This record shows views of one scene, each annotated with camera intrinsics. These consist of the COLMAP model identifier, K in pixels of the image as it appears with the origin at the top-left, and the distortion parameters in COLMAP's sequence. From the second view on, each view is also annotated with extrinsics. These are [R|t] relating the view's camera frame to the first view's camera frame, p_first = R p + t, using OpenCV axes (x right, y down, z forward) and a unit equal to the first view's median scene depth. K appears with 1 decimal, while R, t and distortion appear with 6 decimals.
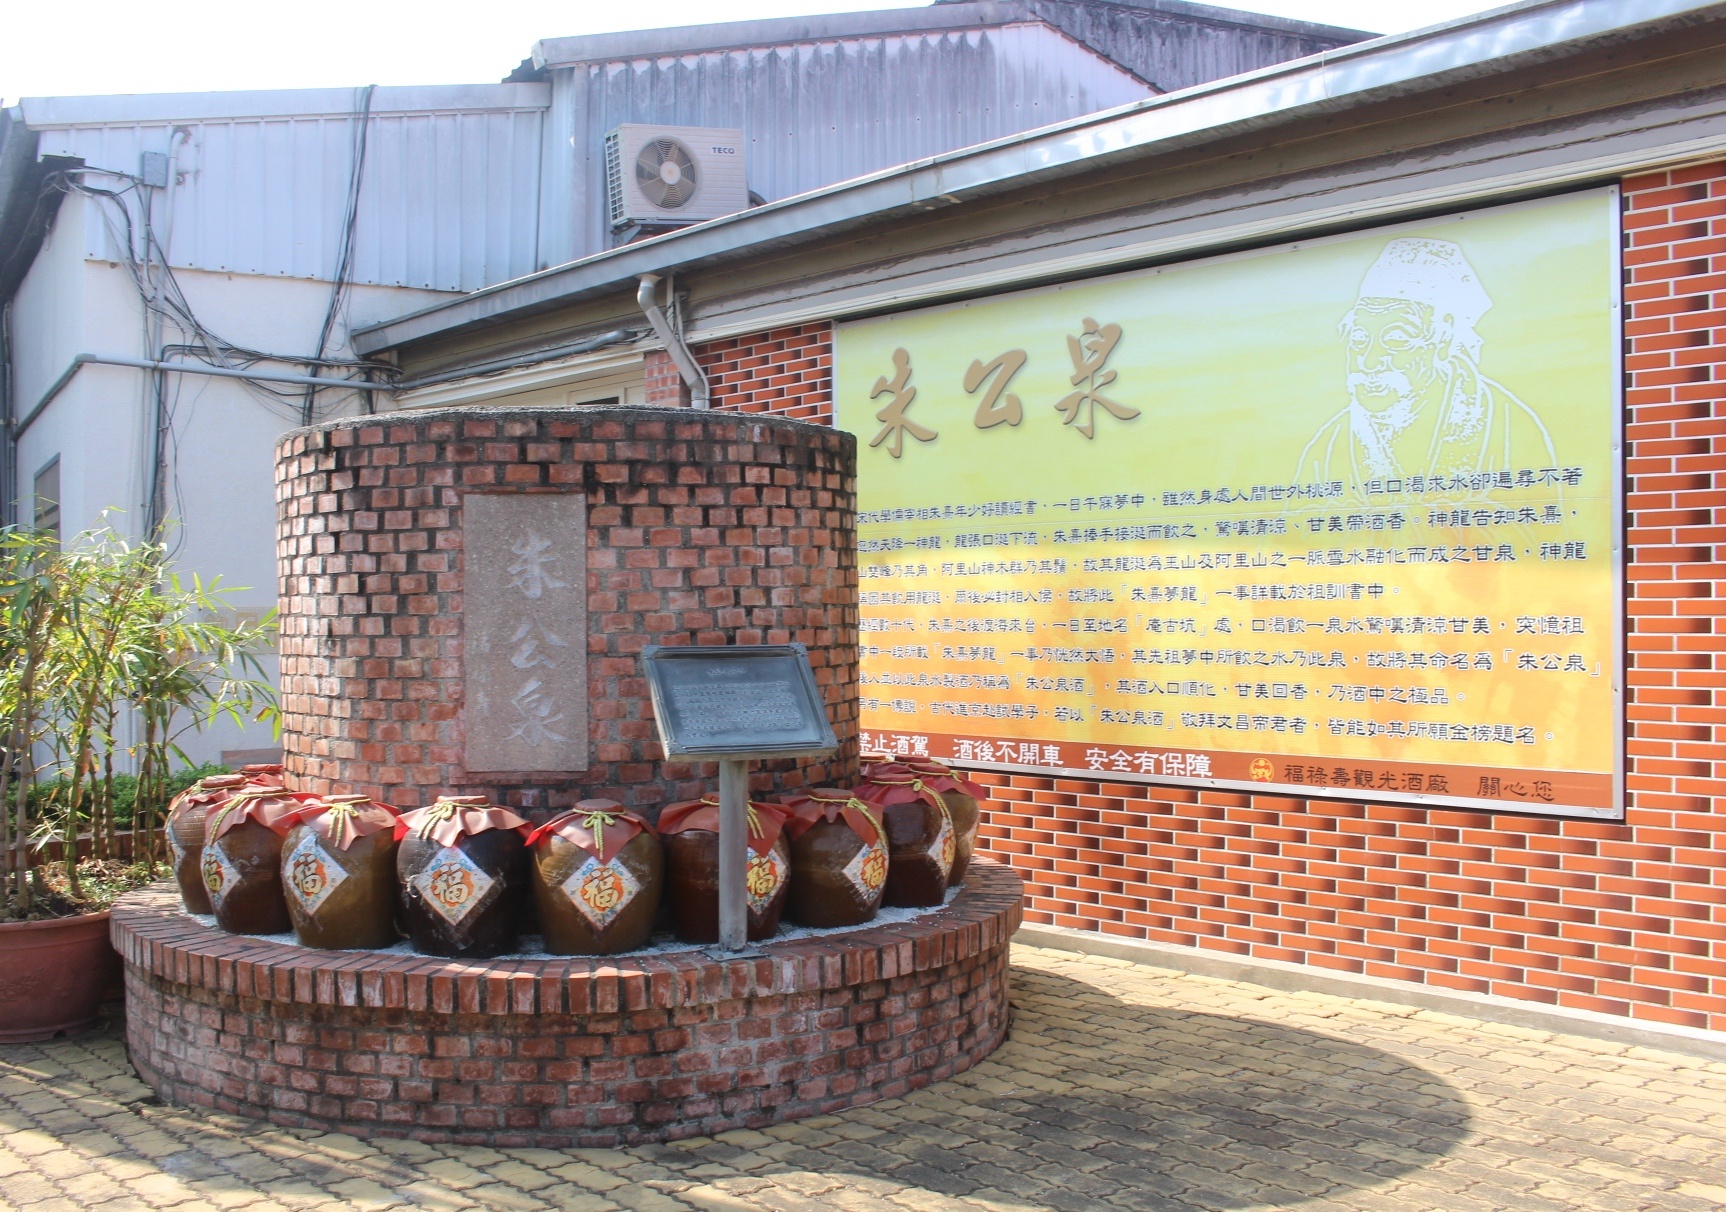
lens RADIAL K [[1706.1, 0, 856.1], [0, 1706.1, 607.2], [0, 0, 1]] dist [-0.113730, 0.000000]
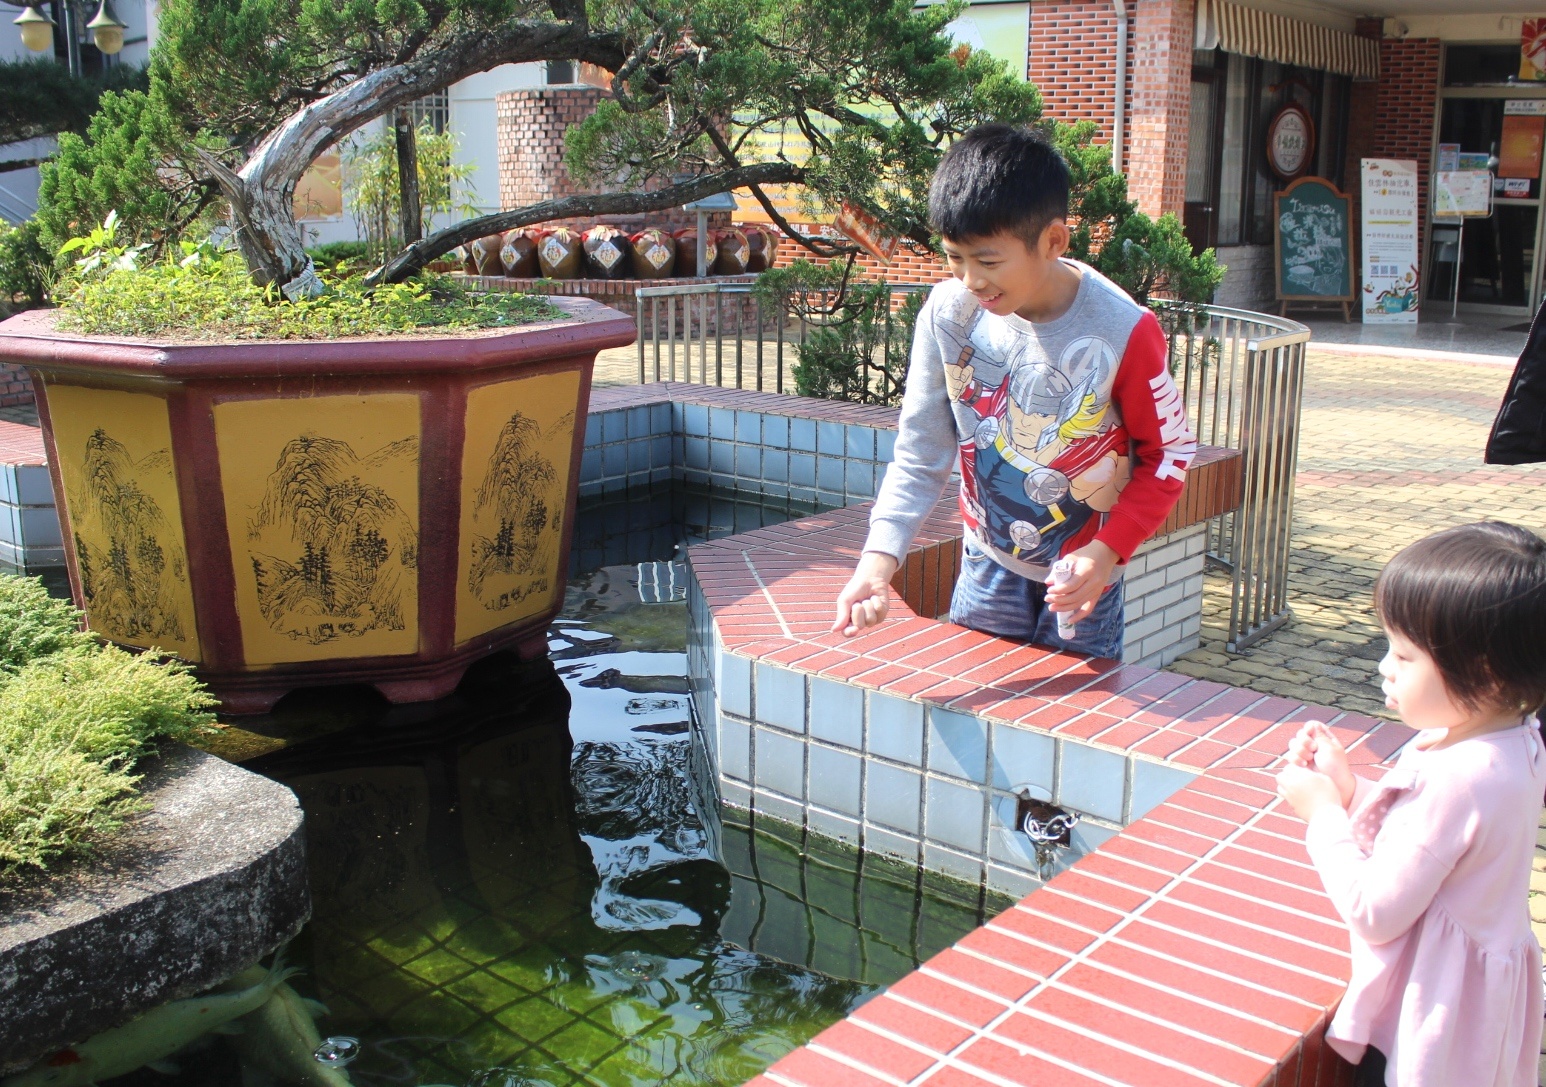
lens RADIAL K [[1528.1, 0, 776.9], [0, 1528.1, 541.4], [0, 0, 1]] dist [-0.113730, 0.000000]
pose [[0.996829, -0.002175, 0.079542, -0.135280], [-0.017382, 0.969532, 0.244346, -0.004131], [-0.077650, -0.244954, 0.966420, -1.502174]]
